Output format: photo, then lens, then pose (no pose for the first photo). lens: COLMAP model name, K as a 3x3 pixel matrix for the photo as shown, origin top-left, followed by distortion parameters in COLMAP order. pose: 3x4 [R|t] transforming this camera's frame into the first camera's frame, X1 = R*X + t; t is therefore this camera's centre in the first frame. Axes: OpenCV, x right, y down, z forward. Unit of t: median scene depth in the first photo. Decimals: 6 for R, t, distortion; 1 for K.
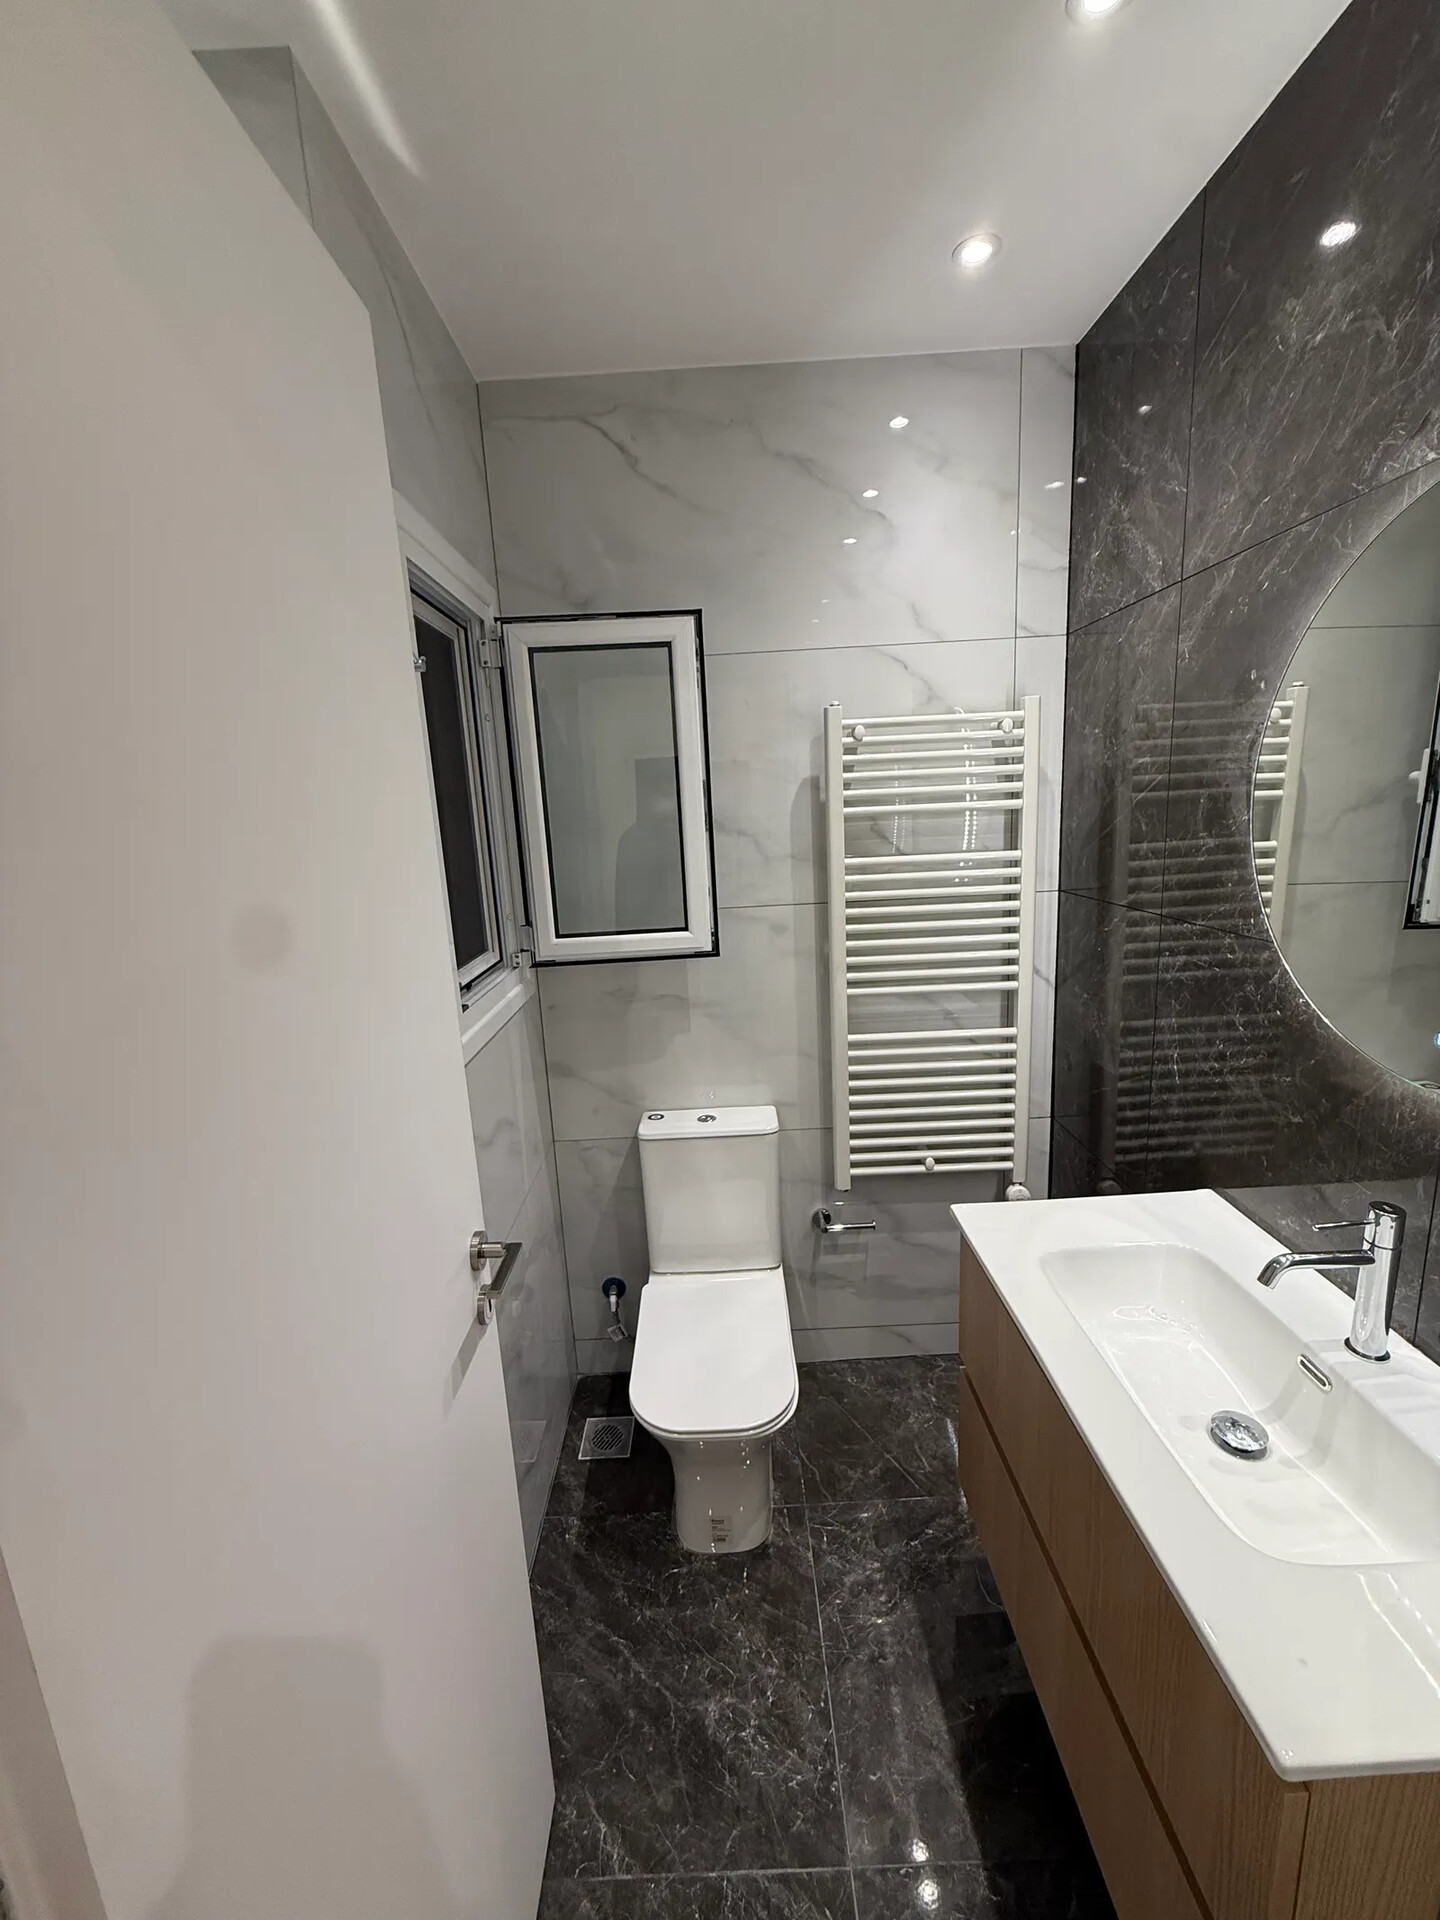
lens RADIAL K [[763.9, 0, 723.1], [0, 763.9, 959.2], [0, 0, 1]] dist [0.000091, -0.000089]
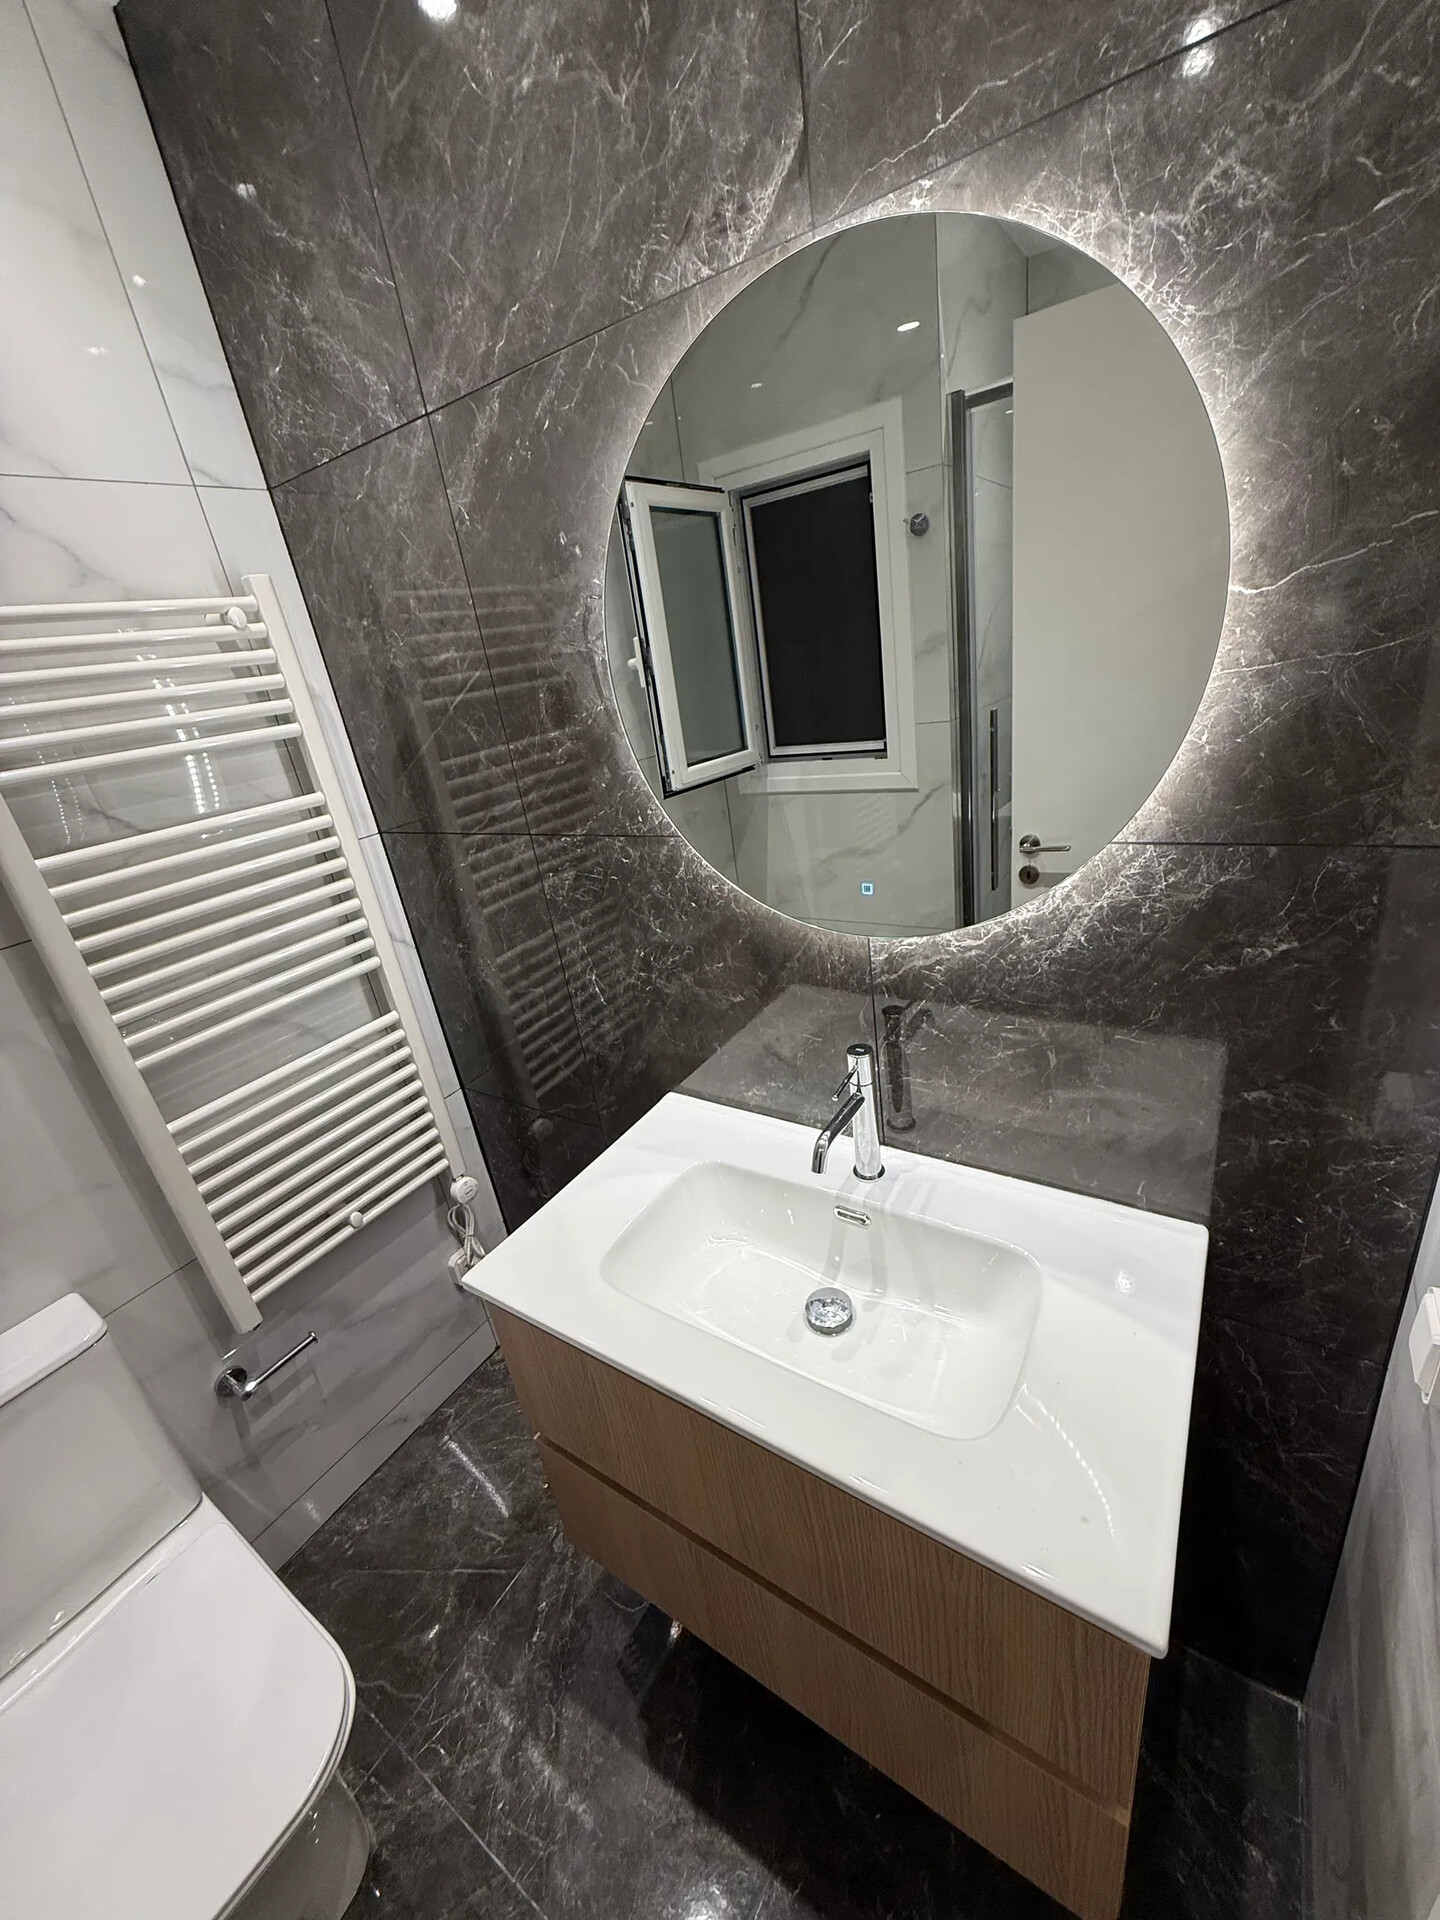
lens RADIAL K [[763.9, 0, 718.0], [0, 763.9, 957.6], [0, 0, 1]] dist [0.000091, -0.000089]
pose [[0.565949, -0.341642, 0.750322, -0.008699], [0.275131, 0.936190, 0.218748, -0.057211], [-0.777177, 0.082636, 0.623832, 0.296353]]
